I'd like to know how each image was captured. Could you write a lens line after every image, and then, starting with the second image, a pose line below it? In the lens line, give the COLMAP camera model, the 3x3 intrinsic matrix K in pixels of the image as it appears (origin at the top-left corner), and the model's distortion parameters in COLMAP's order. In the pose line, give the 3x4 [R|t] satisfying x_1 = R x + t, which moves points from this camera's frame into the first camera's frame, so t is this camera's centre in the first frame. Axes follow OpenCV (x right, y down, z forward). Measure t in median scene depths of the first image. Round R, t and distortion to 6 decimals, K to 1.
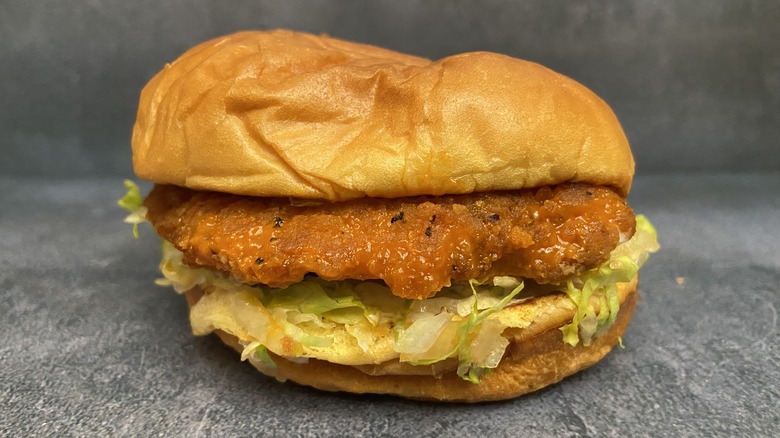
lens RADIAL K [[634.5, 0, 387.5], [0, 634.5, 212.2], [0, 0, 1]] dist [0.064788, -0.158878]
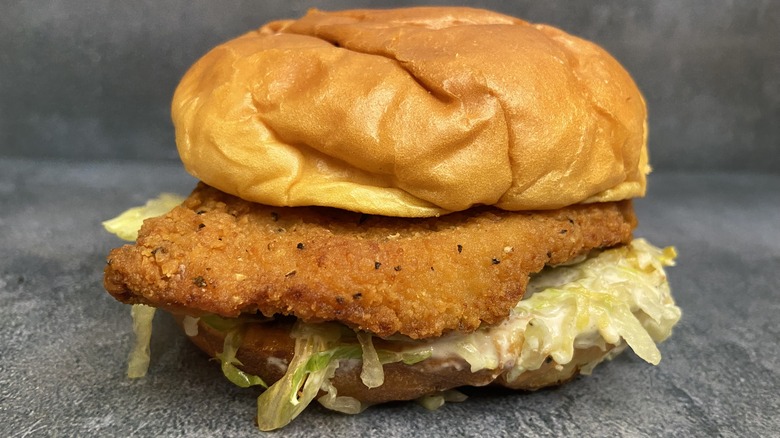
lens RADIAL K [[634.5, 0, 382.6], [0, 634.5, 243.3], [0, 0, 1]] dist [0.064788, -0.158878]
pose [[0.994815, 0.013517, 0.100794, -0.291151], [-0.020235, 0.997619, 0.065937, -0.002208], [-0.099663, -0.067635, 0.992720, -0.043933]]
